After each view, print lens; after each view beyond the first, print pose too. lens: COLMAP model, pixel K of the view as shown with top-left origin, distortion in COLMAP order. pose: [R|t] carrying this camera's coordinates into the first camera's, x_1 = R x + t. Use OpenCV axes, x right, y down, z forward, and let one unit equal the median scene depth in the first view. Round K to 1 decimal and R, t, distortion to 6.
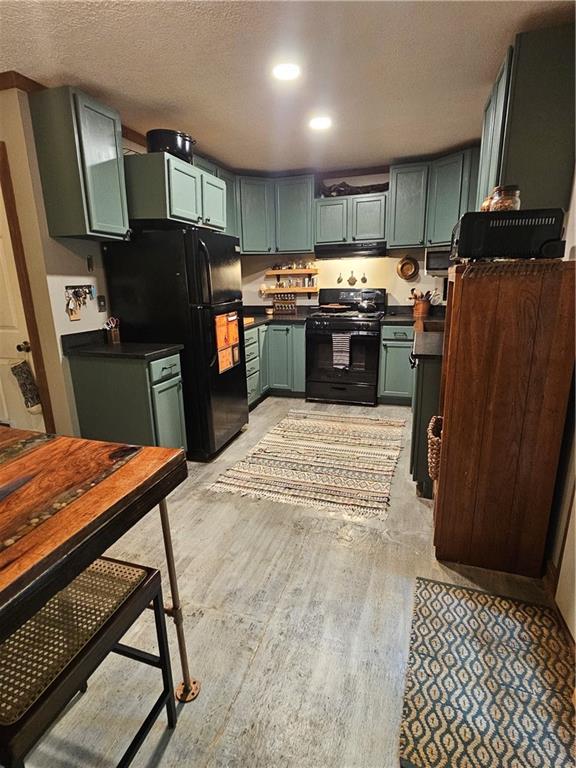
lens RADIAL K [[403.2, 0, 279.5], [0, 403.2, 387.9], [0, 0, 1]] dist [-0.000494, -0.000638]
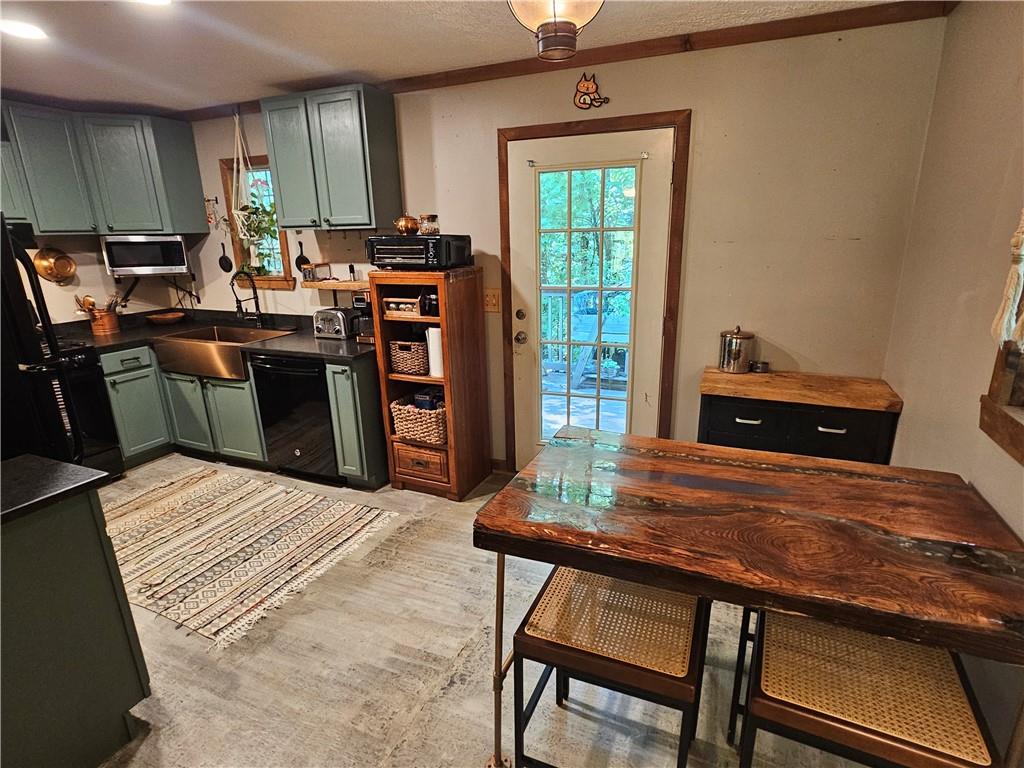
lens RADIAL K [[537.6, 0, 519.9], [0, 537.6, 396.5], [0, 0, 1]] dist [-0.000494, -0.000638]
pose [[0.072863, -0.270576, 0.959937, -0.531244], [0.276177, 0.930331, 0.241268, -0.111111], [-0.958341, 0.247534, 0.142513, 0.238143]]
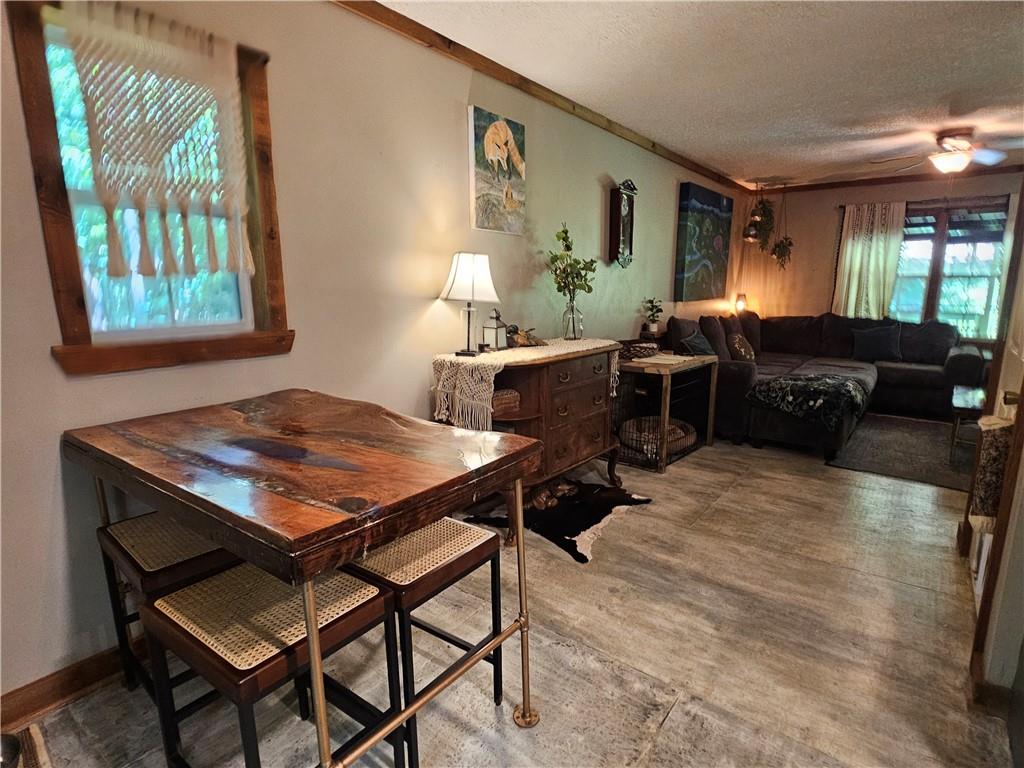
lens RADIAL K [[537.6, 0, 518.3], [0, 537.6, 400.4], [0, 0, 1]] dist [-0.000494, -0.000638]
pose [[-0.314777, 0.217386, -0.923937, 0.092130], [-0.239813, 0.923623, 0.299014, -0.095201], [0.918371, 0.315695, -0.238603, 0.392024]]
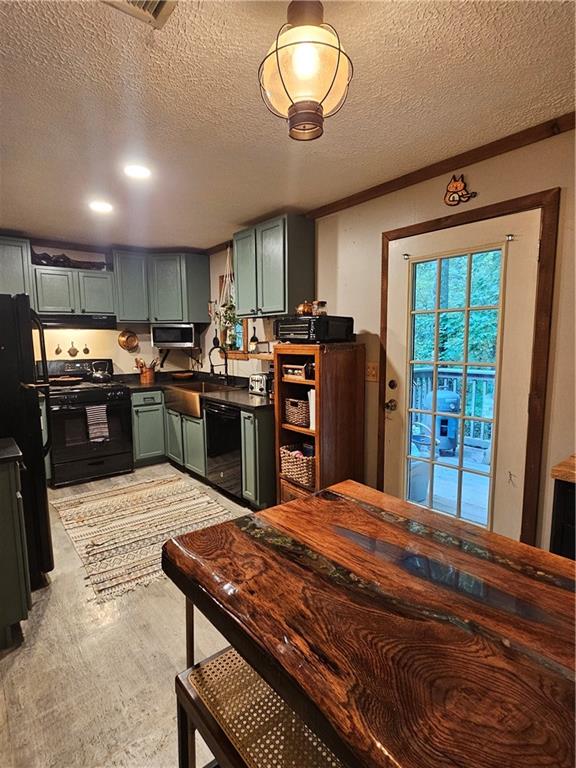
lens RADIAL K [[403.2, 0, 280.1], [0, 403.2, 388.6], [0, 0, 1]] dist [-0.000494, -0.000638]
pose [[0.541254, -0.086677, 0.836380, -0.405859], [0.217377, 0.975284, -0.039601, -0.039454], [-0.812275, 0.203244, 0.546718, 0.104982]]
